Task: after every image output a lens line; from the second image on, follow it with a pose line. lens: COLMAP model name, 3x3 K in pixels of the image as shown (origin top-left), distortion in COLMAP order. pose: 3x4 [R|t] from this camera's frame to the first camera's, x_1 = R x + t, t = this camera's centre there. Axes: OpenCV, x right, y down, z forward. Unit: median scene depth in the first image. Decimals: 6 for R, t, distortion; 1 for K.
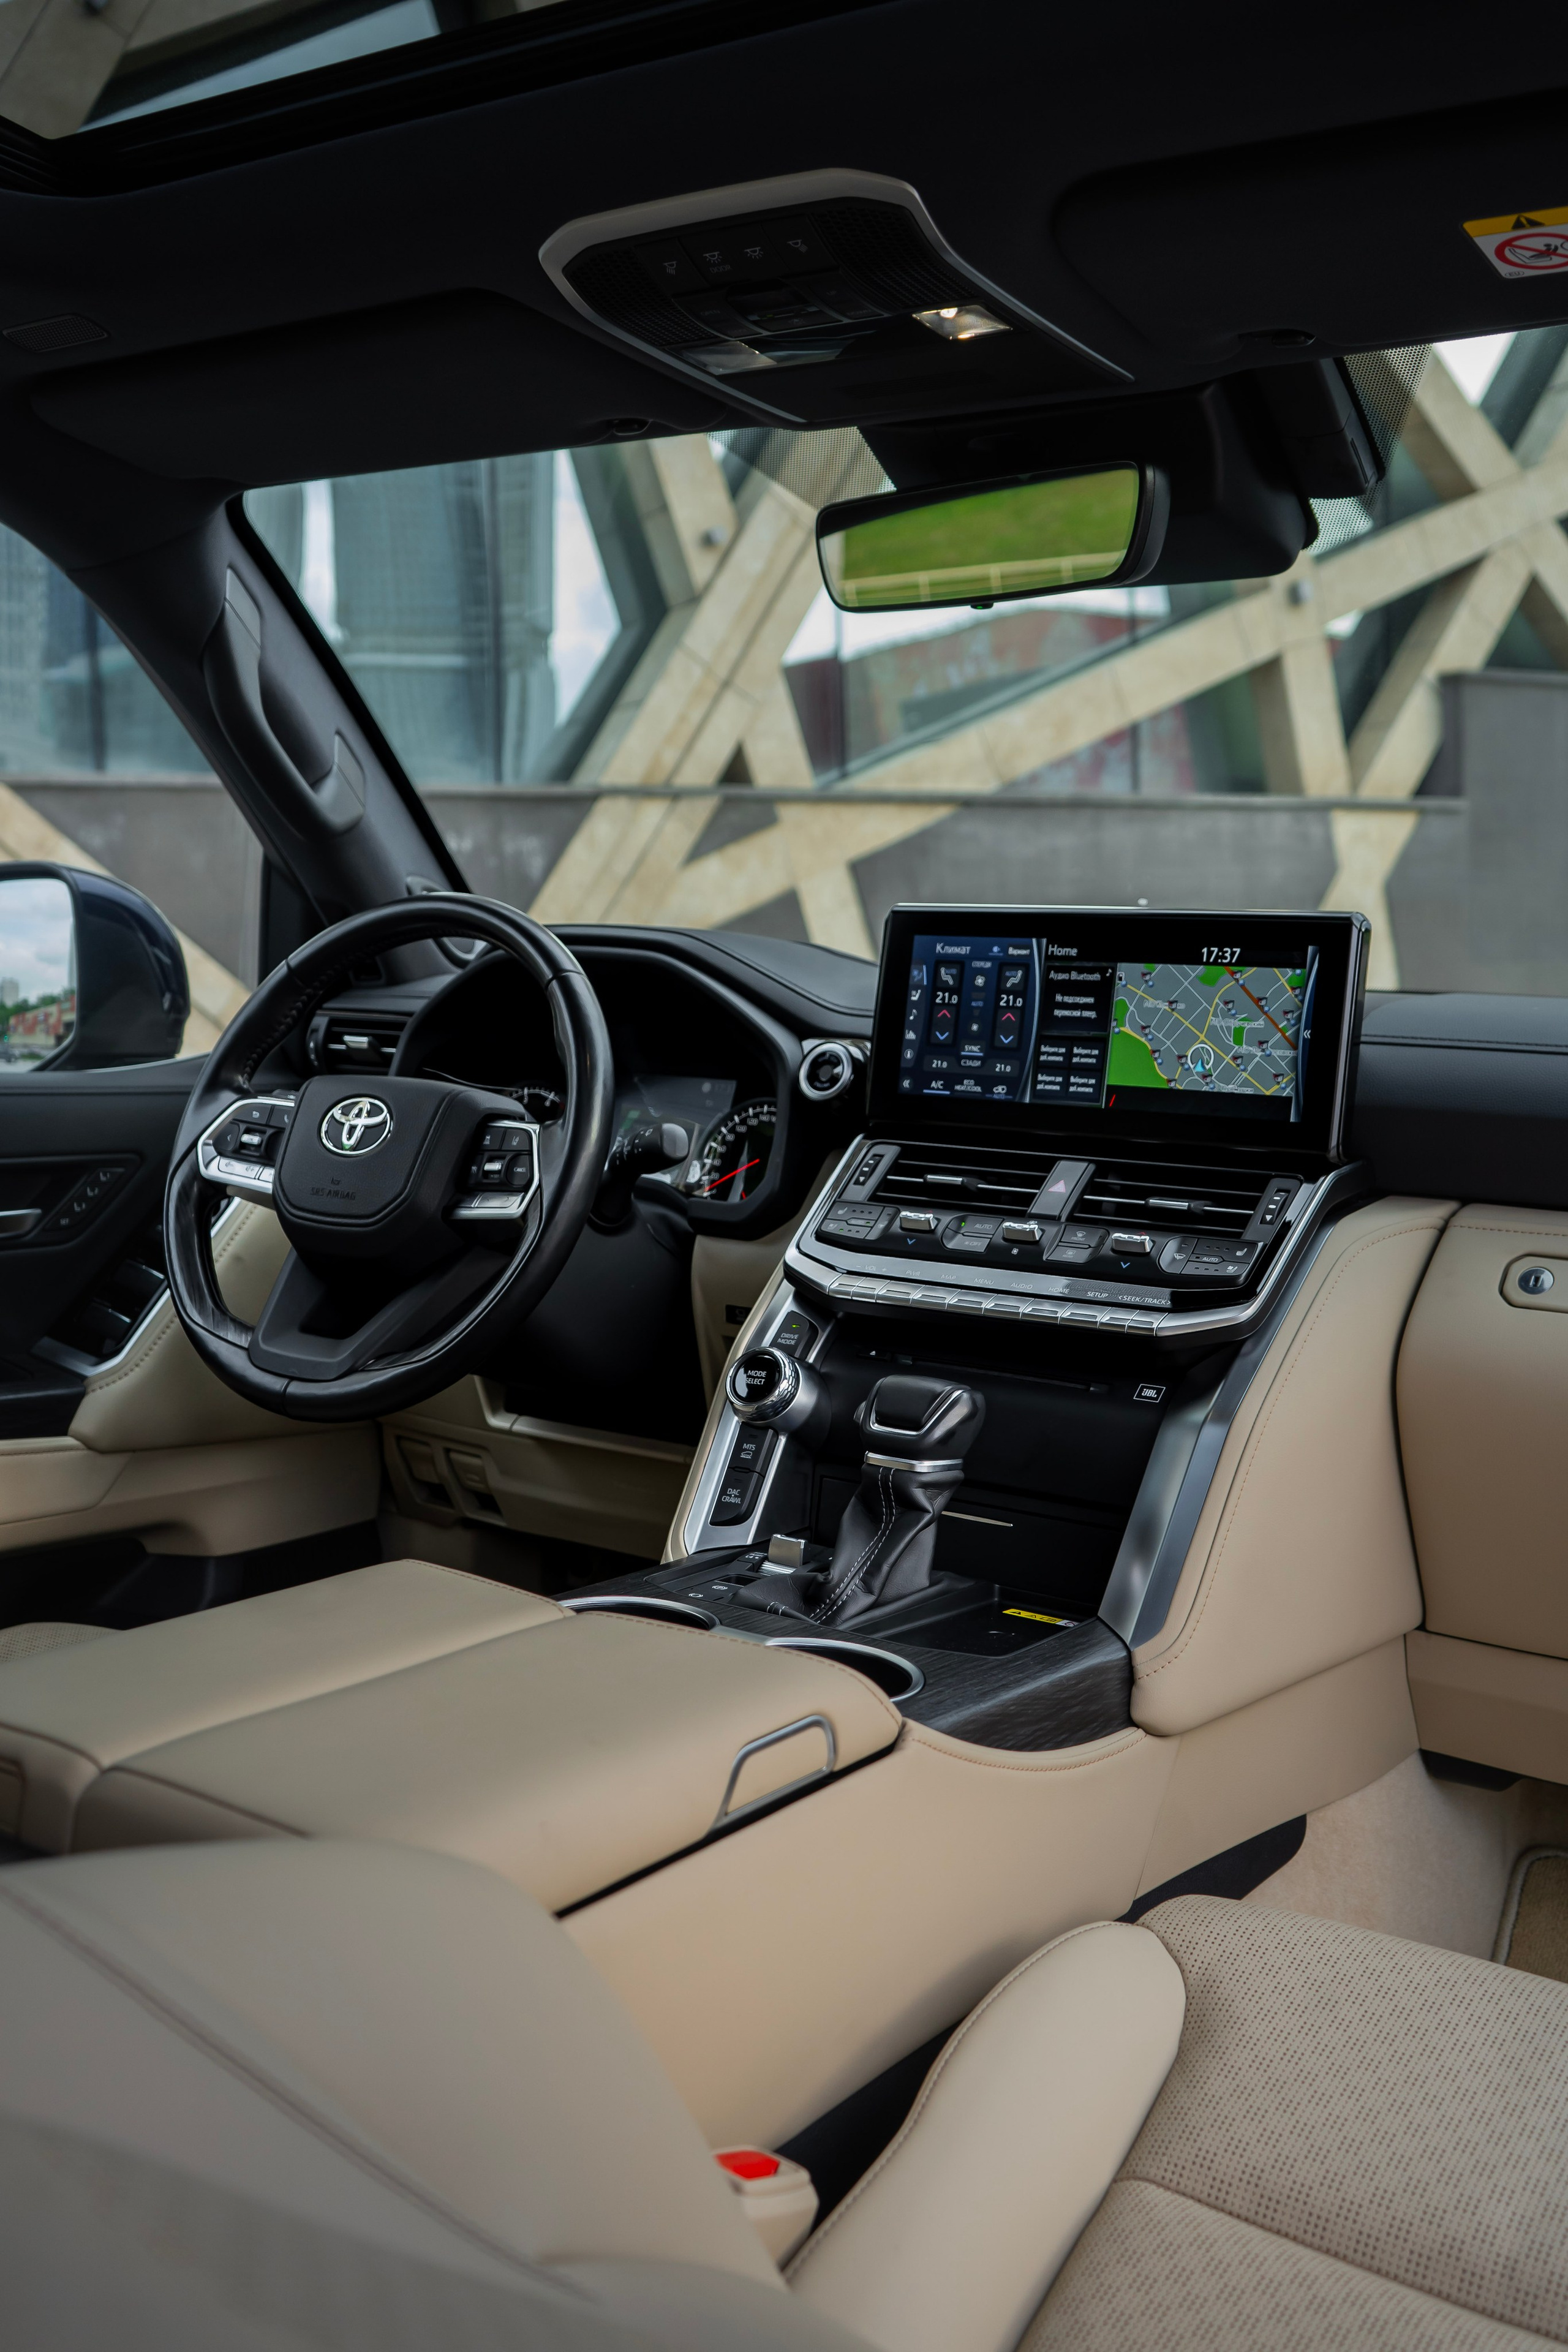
lens RADIAL K [[2330.0, 0, 784.0], [0, 2330.0, 1176.0], [0, 0, 1]] dist [-0.010392, 0.004097]
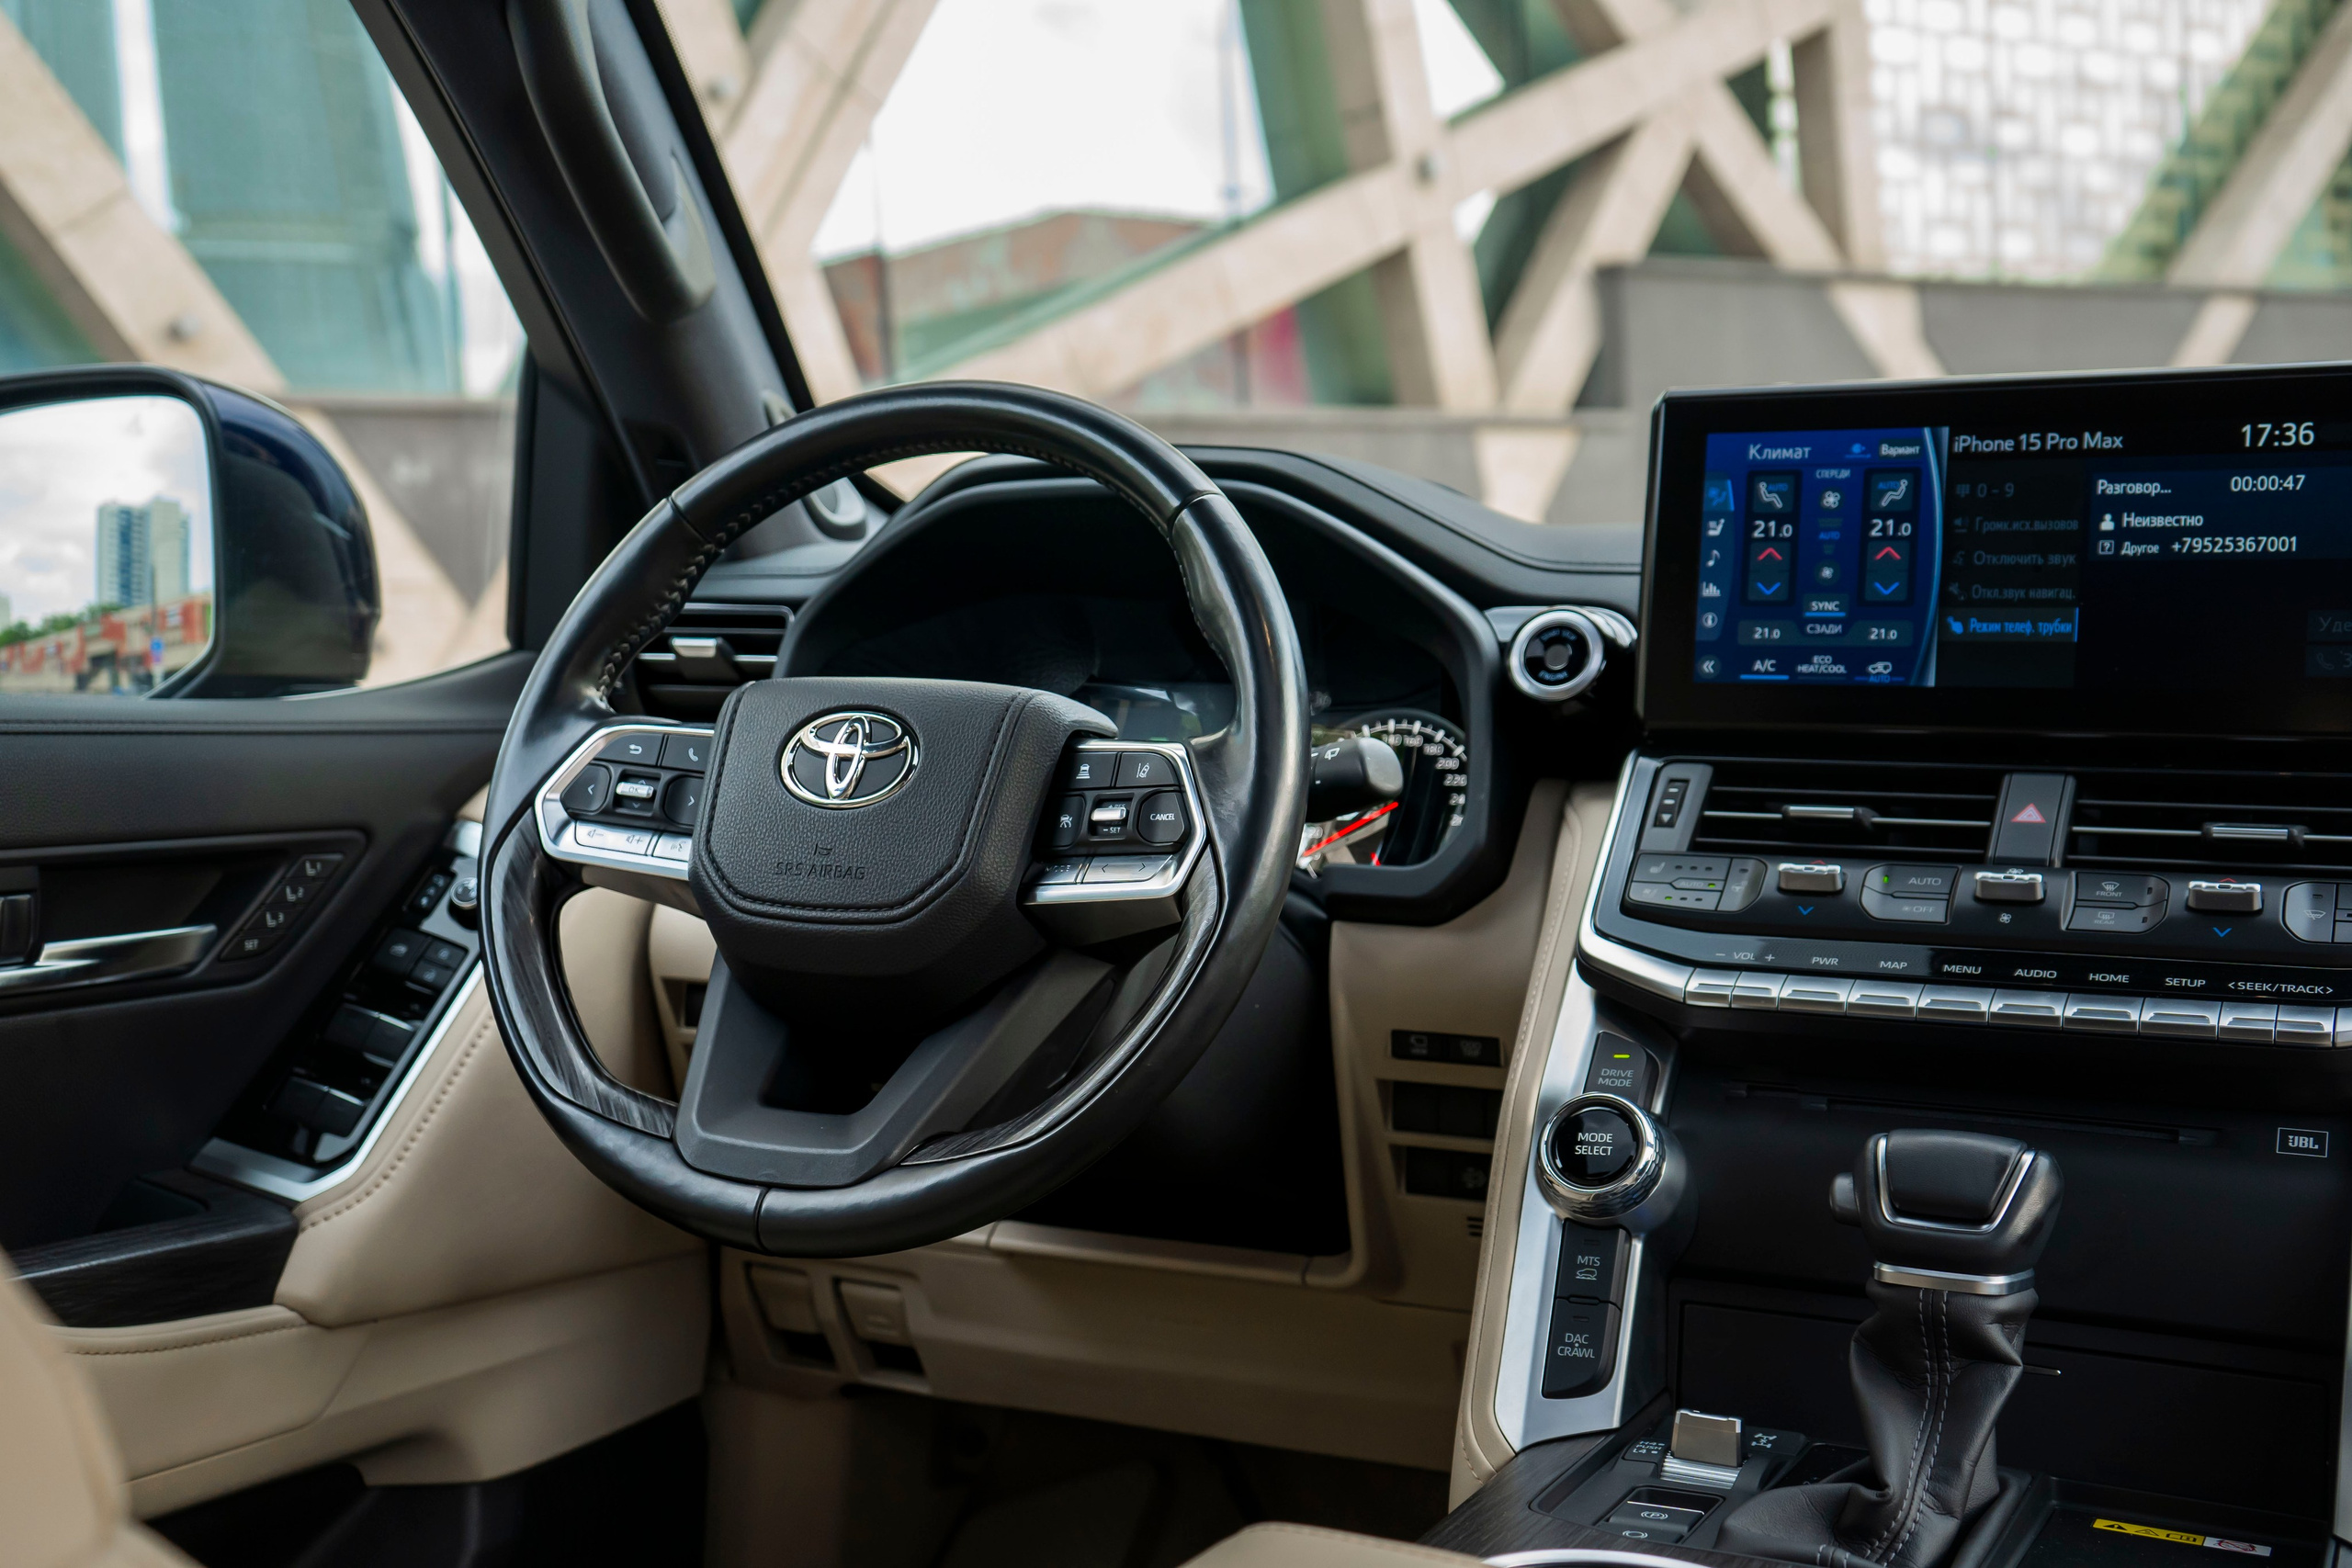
lens RADIAL K [[2750.9, 0, 1176.0], [0, 2750.9, 784.0], [0, 0, 1]] dist [0.066783, 0.258794]
pose [[0.986914, -0.031084, 0.158222, -0.211908], [0.036976, 0.998723, -0.034432, 0.012898], [-0.156950, 0.039832, 0.986803, 0.284529]]
